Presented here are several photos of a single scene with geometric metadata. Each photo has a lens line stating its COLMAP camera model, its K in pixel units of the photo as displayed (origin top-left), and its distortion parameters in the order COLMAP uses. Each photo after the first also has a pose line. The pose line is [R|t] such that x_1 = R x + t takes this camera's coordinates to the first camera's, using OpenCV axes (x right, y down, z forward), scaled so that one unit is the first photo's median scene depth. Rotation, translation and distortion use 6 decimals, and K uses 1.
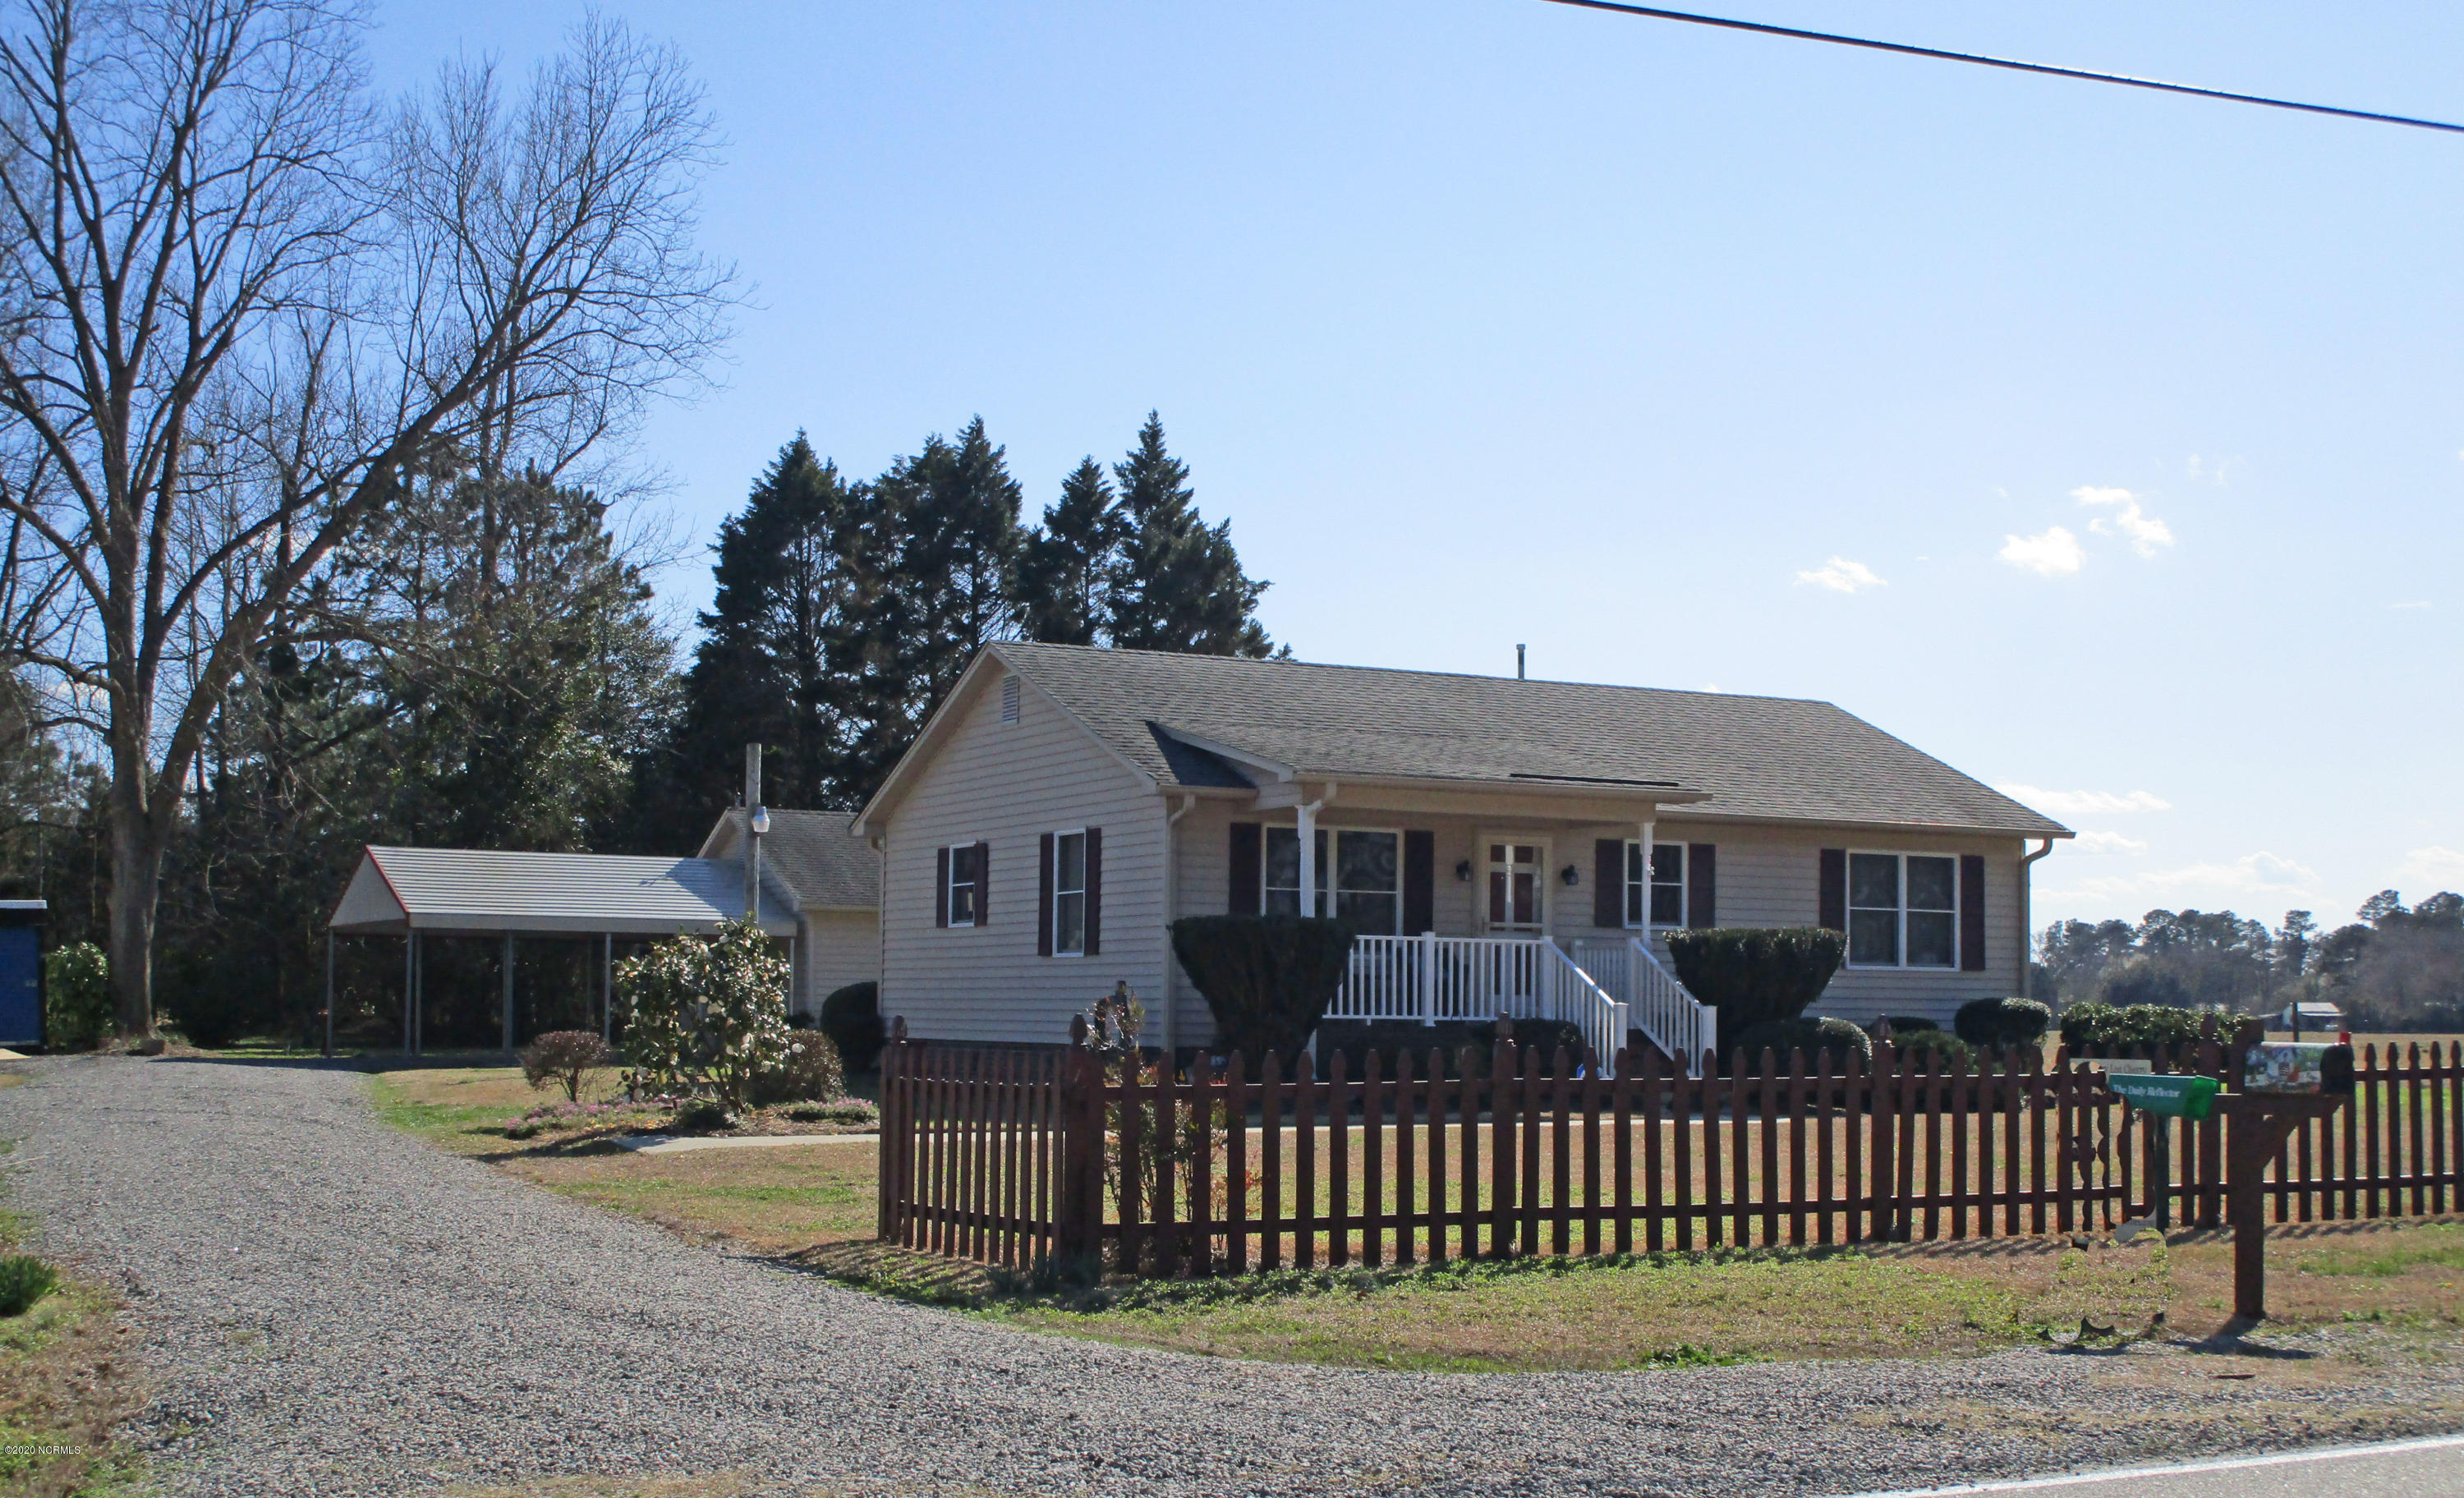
lens RADIAL K [[3041.3, 0, 1232.0], [0, 3041.3, 749.0], [0, 0, 1]] dist [-0.026003, -0.033272]
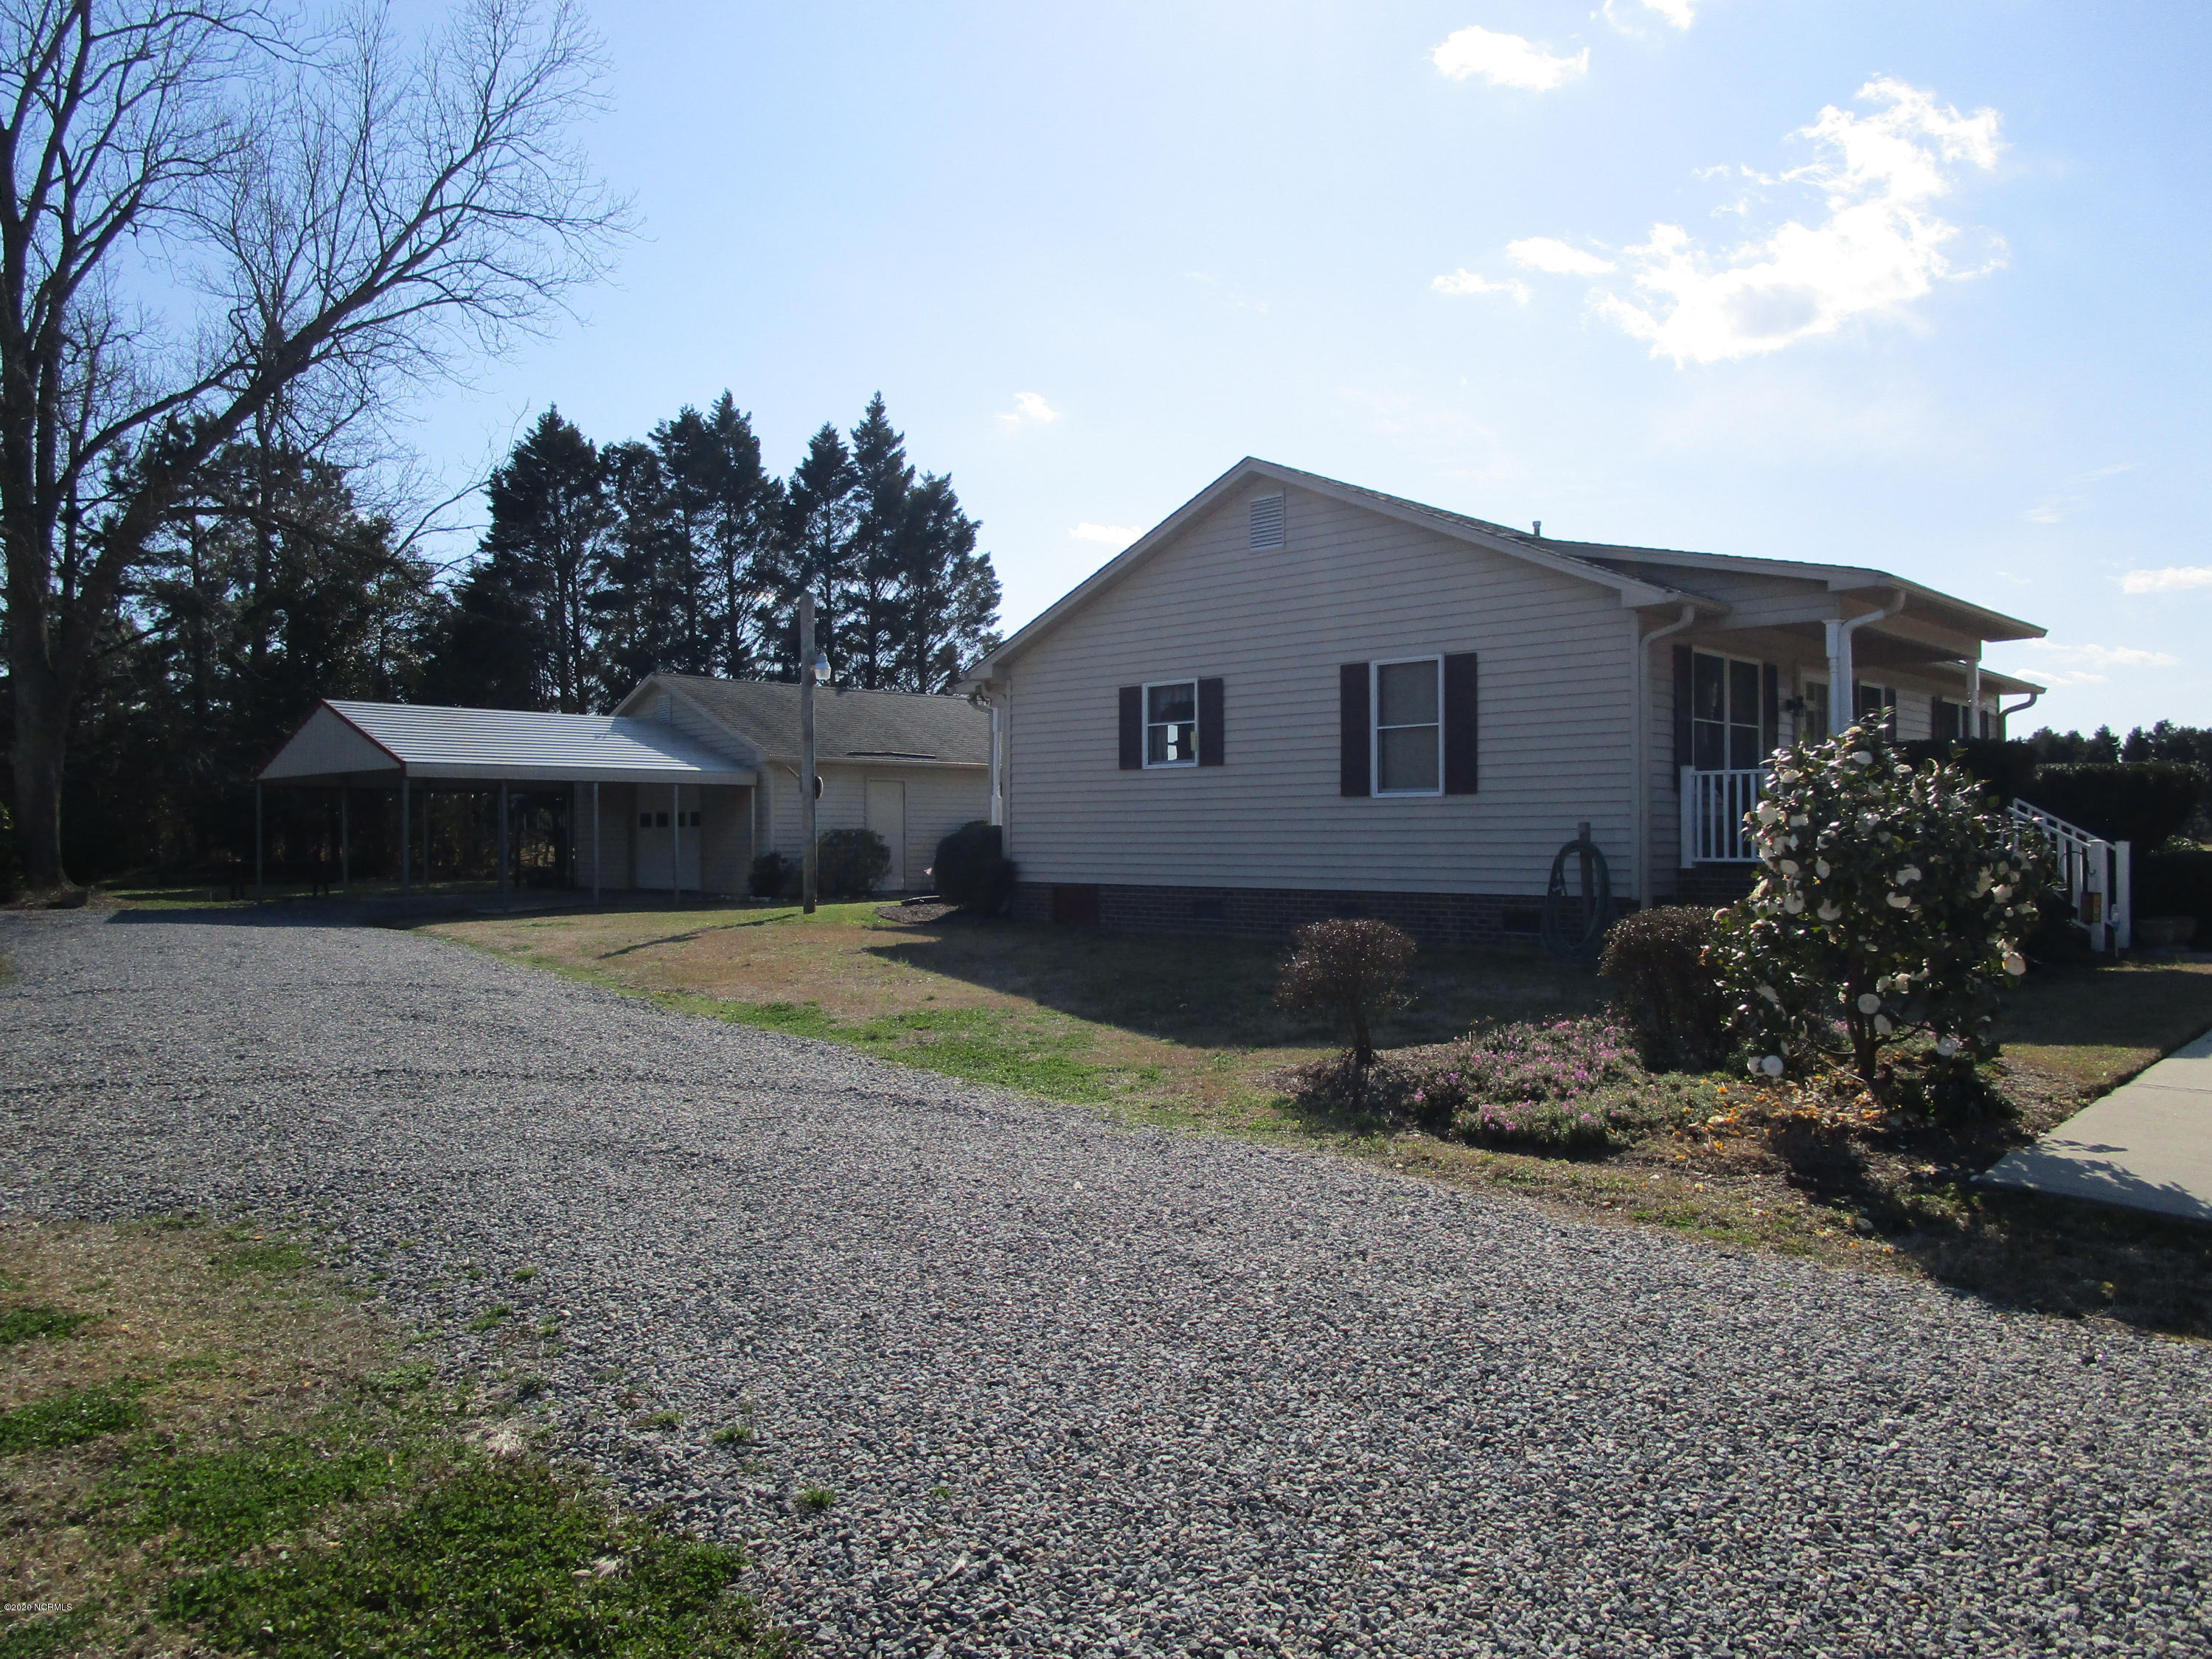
lens RADIAL K [[1561.4, 0, 1106.0], [0, 1561.4, 829.5], [0, 0, 1]] dist [-0.020469, 0.003579]
pose [[0.949545, -0.013617, 0.313334, -0.148512], [-0.014193, 0.996168, 0.086303, 0.020052], [-0.313309, -0.086395, 0.945713, 0.306448]]
